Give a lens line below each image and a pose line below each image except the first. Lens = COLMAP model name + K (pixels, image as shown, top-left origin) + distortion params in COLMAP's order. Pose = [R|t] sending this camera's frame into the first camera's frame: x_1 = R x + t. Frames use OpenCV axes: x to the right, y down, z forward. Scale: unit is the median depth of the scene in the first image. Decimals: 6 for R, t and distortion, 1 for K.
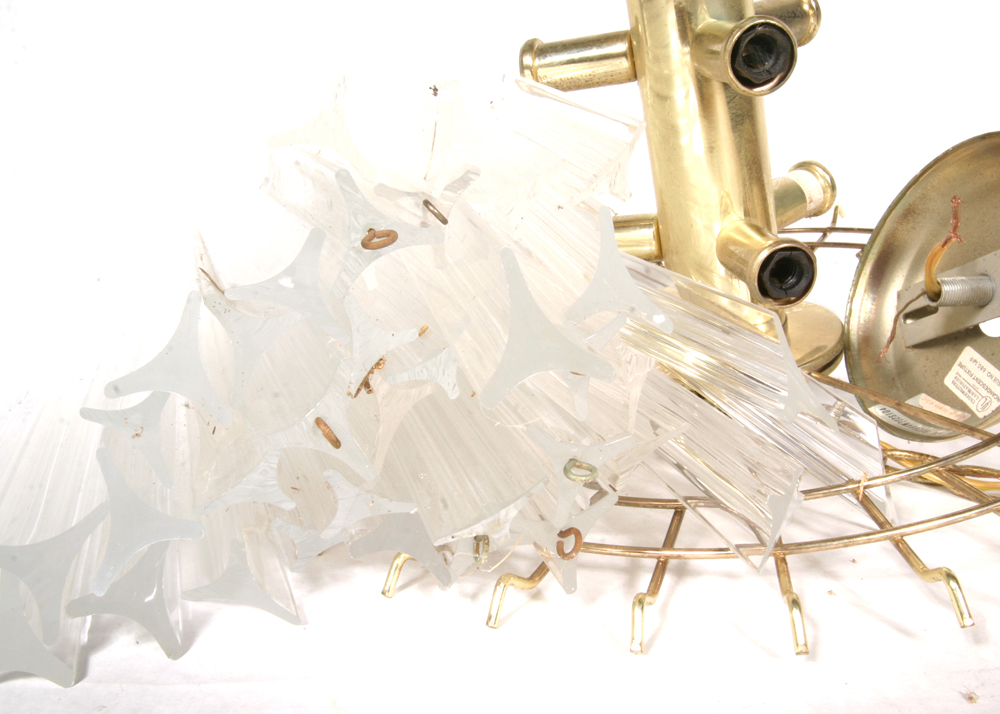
lens RADIAL K [[1022.4, 0, 500.0], [0, 1022.4, 357.0], [0, 0, 1]] dist [-0.079535, 0.039338]
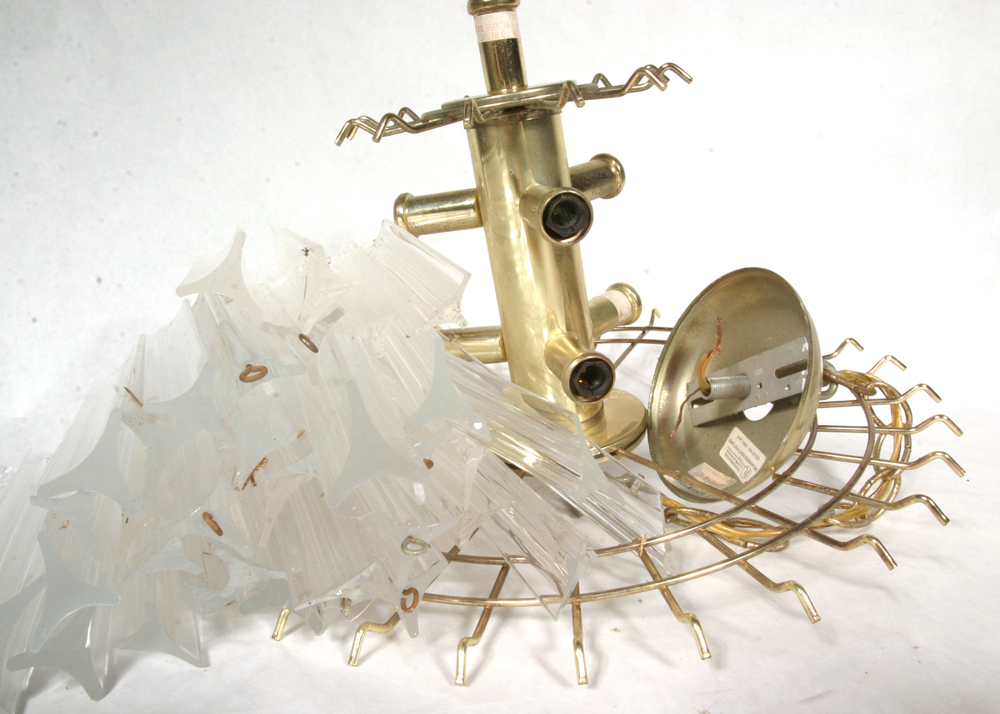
lens RADIAL K [[817.8, 0, 500.0], [0, 817.8, 357.0], [0, 0, 1]] dist [-0.088050, 0.011160]
pose [[0.996472, -0.006704, 0.083658, 0.086076], [0.011272, 0.998463, -0.054258, -0.060564], [-0.083166, 0.055010, 0.995016, -0.046411]]
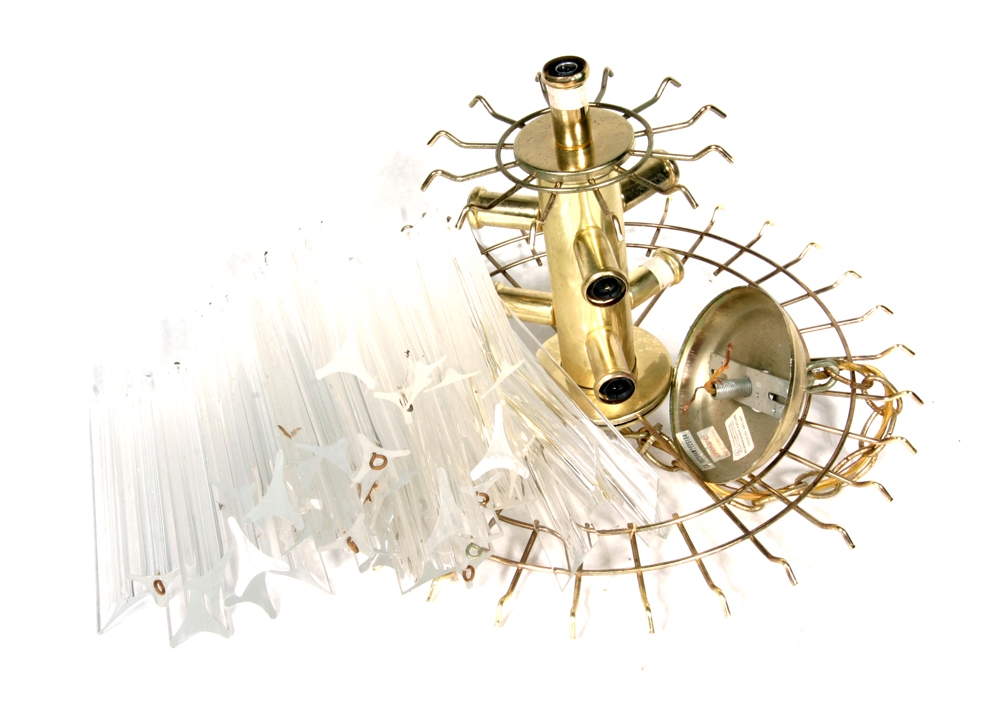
lens RADIAL K [[1262.0, 0, 500.0], [0, 1262.0, 357.0], [0, 0, 1]] dist [-0.011367, -0.022654]
pose [[0.998583, 0.046709, 0.025493, 0.040459], [-0.052887, 0.924086, 0.378507, -1.020226], [-0.005878, -0.379319, 0.925247, -1.007596]]
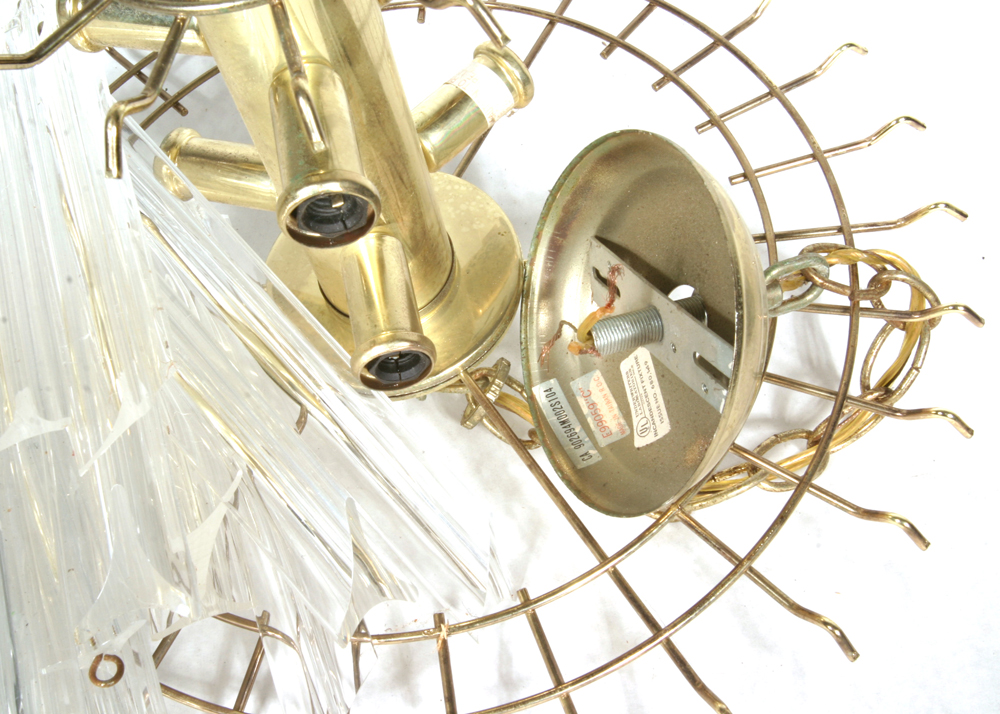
lens RADIAL K [[1327.0, 0, 500.0], [0, 1327.0, 357.0], [0, 0, 1]] dist [-0.012161, -0.011460]
pose [[0.997071, -0.032430, 0.069268, 0.329337], [-0.018431, 0.777090, 0.629120, -0.885837], [-0.074230, -0.628554, 0.774216, 0.165781]]
